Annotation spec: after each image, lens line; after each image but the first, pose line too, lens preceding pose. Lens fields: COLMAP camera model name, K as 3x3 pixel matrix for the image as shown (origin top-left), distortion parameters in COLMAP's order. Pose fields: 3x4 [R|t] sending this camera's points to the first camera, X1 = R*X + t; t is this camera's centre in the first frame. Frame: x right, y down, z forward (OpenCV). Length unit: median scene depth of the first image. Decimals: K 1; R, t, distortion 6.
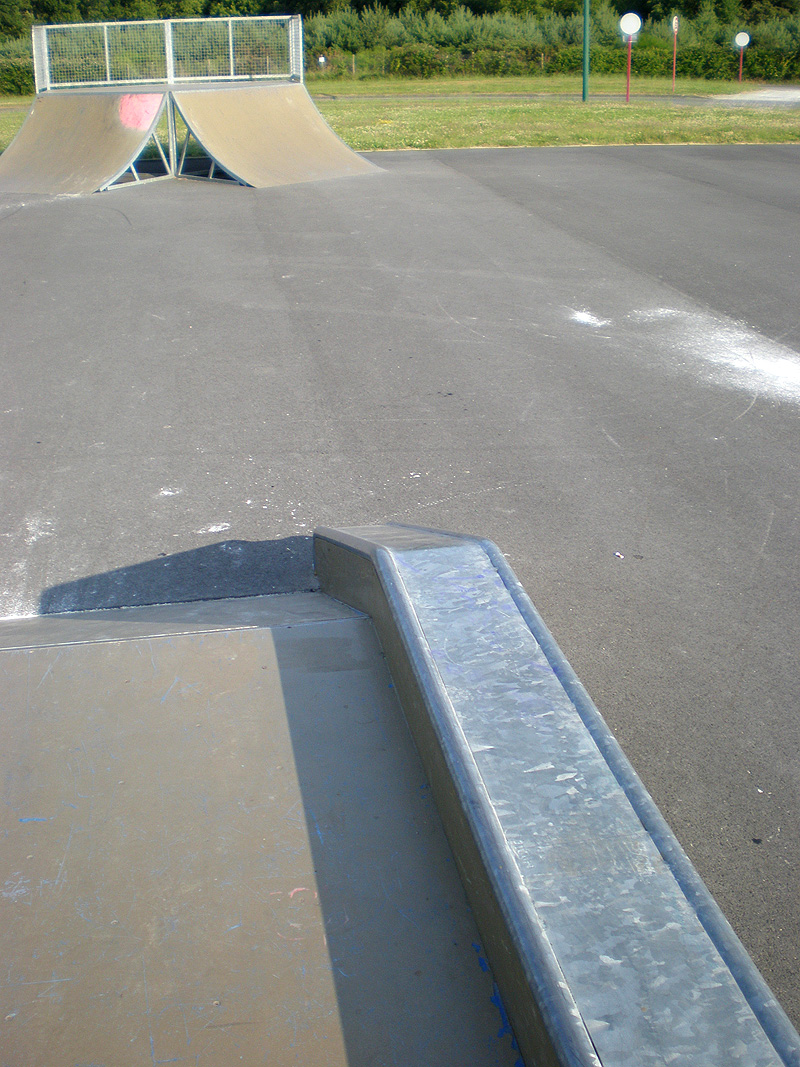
lens RADIAL K [[1193.8, 0, 396.3], [0, 1193.8, 556.6], [0, 0, 1]] dist [-0.056604, -0.196064]
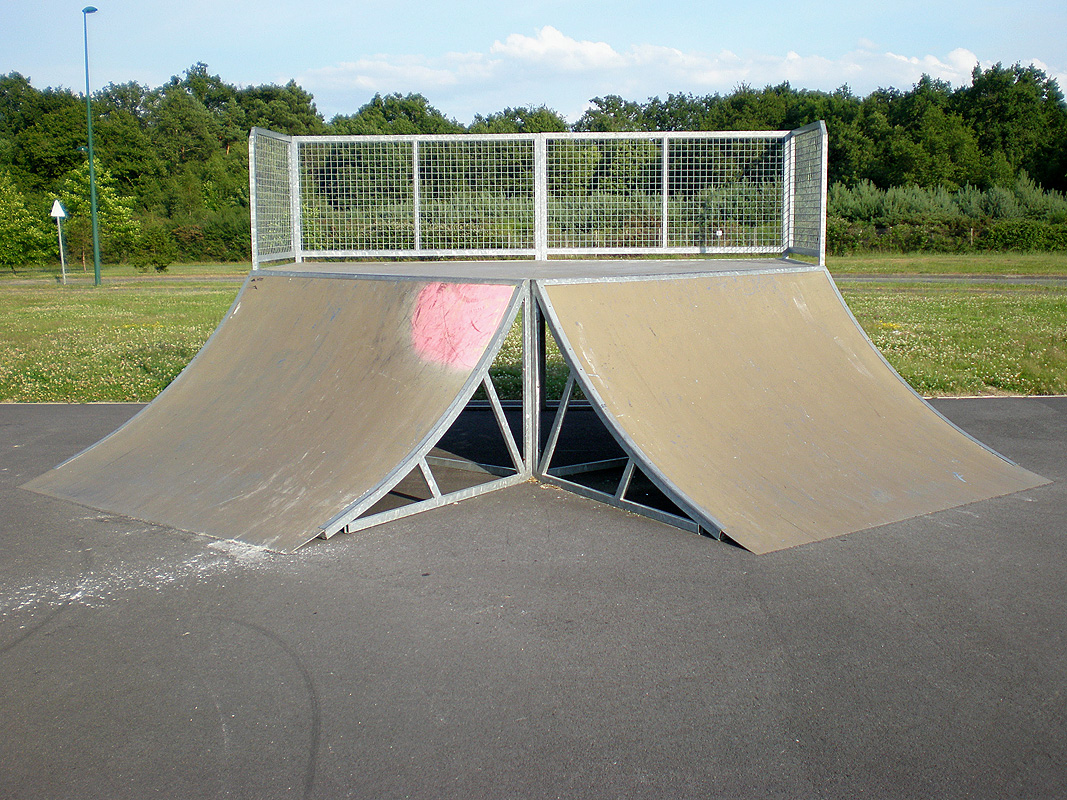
lens RADIAL K [[1193.8, 0, 533.5], [0, 1193.8, 400.0], [0, 0, 1]] dist [-0.056604, -0.196064]
pose [[0.981204, 0.031522, -0.190382, -0.098049], [-0.079912, 0.964375, -0.252182, -0.219968], [0.175651, 0.262656, 0.948767, 0.538654]]
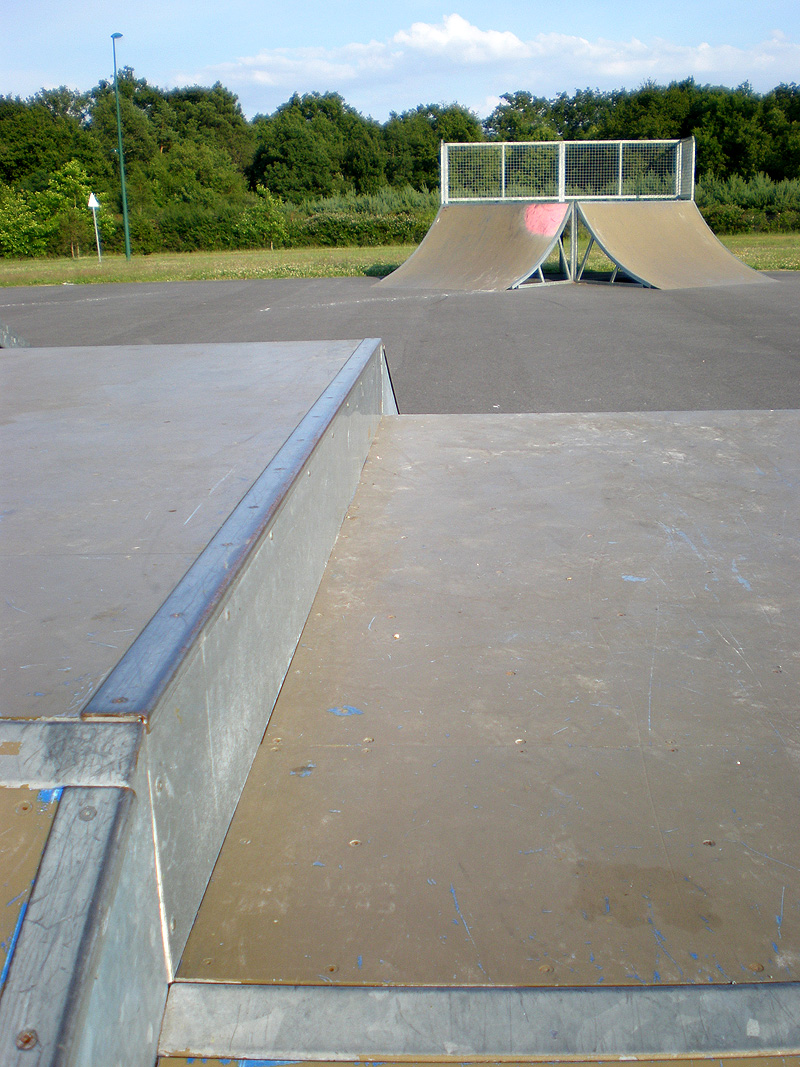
lens RADIAL K [[1193.8, 0, 396.3], [0, 1193.8, 556.6], [0, 0, 1]] dist [-0.056604, -0.196064]
pose [[0.975258, 0.050992, -0.215110, -0.092643], [-0.079249, 0.989005, -0.124851, 0.058557], [0.206379, 0.138809, 0.968576, -0.020661]]
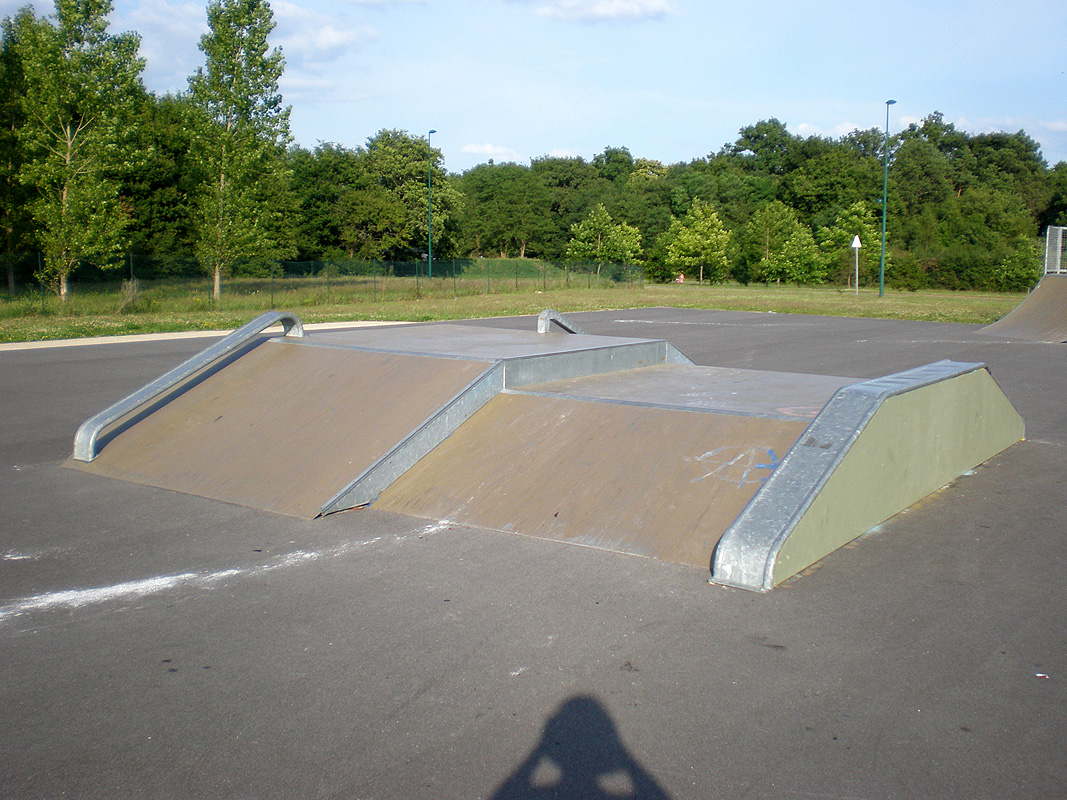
lens RADIAL K [[1197.4, 0, 533.5], [0, 1197.4, 400.0], [0, 0, 1]] dist [-0.054396, -0.262229]
pose [[0.718001, 0.113052, -0.686800, 0.211029], [-0.306371, 0.937327, -0.165999, 0.147943], [0.624989, 0.329603, 0.707637, -0.292991]]
